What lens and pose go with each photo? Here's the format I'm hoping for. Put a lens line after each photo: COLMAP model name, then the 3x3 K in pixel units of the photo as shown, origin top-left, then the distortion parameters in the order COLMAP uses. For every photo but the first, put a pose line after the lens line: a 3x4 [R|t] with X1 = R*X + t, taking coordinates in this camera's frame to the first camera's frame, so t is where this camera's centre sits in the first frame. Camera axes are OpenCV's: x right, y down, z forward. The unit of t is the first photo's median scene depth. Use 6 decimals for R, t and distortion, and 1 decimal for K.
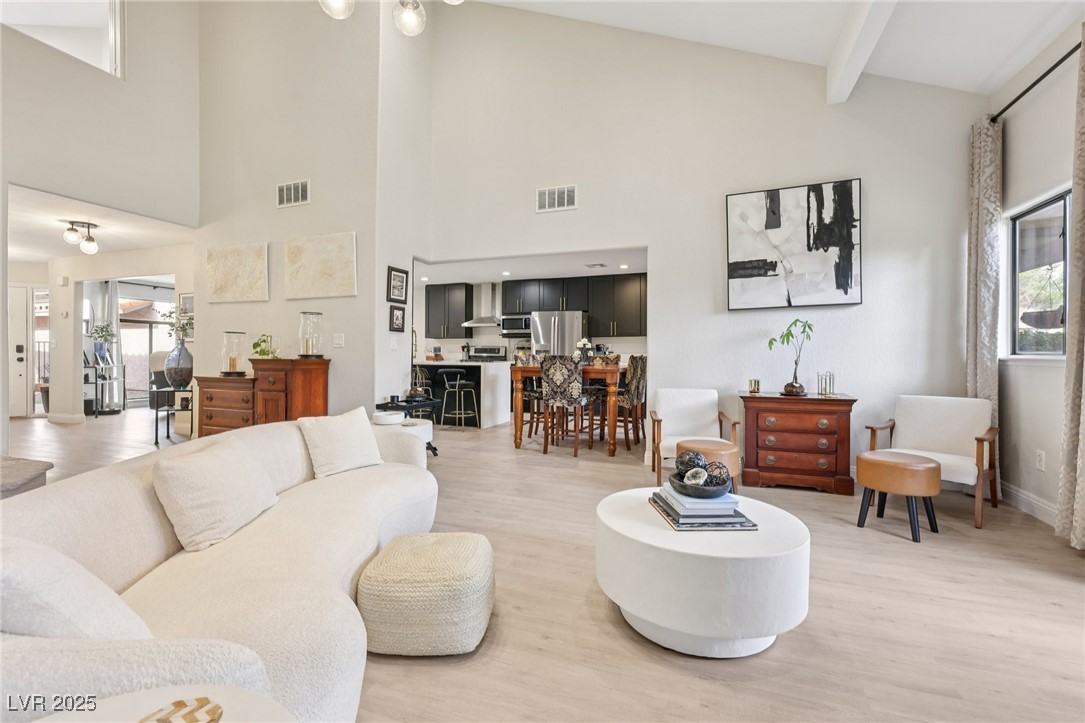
lens RADIAL K [[461.4, 0, 560.4], [0, 461.4, 359.7], [0, 0, 1]] dist [-0.000185, -0.000161]
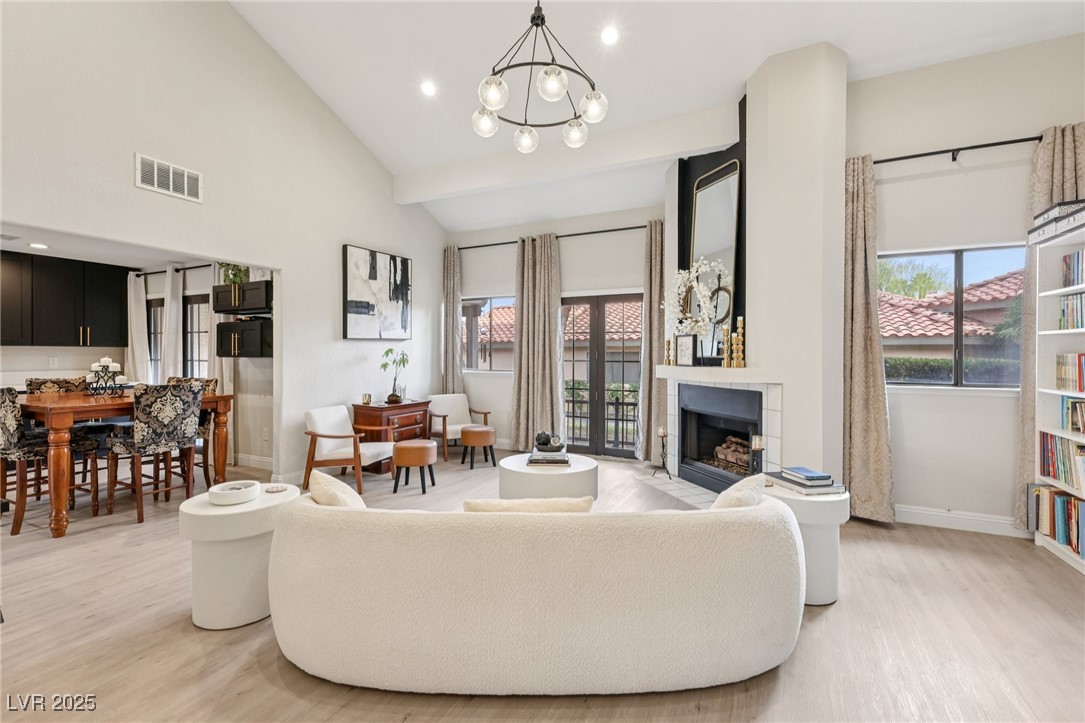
lens RADIAL K [[461.4, 0, 560.4], [0, 461.4, 359.7], [0, 0, 1]] dist [-0.000185, -0.000161]
pose [[0.097244, -0.012150, 0.995186, -0.700970], [0.004839, 0.999919, 0.011735, -0.056582], [-0.995249, 0.003675, 0.097295, 0.284190]]
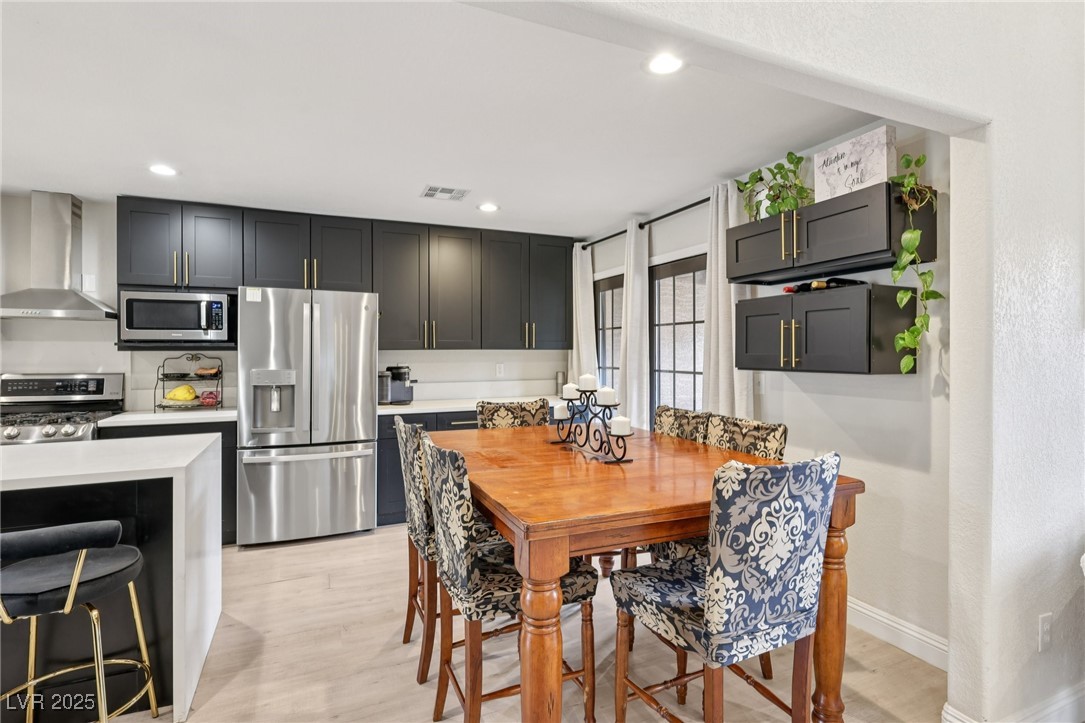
lens RADIAL K [[500.2, 0, 542.5], [0, 500.2, 361.5], [0, 0, 1]] dist [-0.013072, -0.000039]
pose [[0.716478, -0.011383, 0.697517, -0.292507], [0.010749, 0.999928, 0.005277, -0.069437], [-0.697527, 0.003717, 0.716549, 0.898403]]
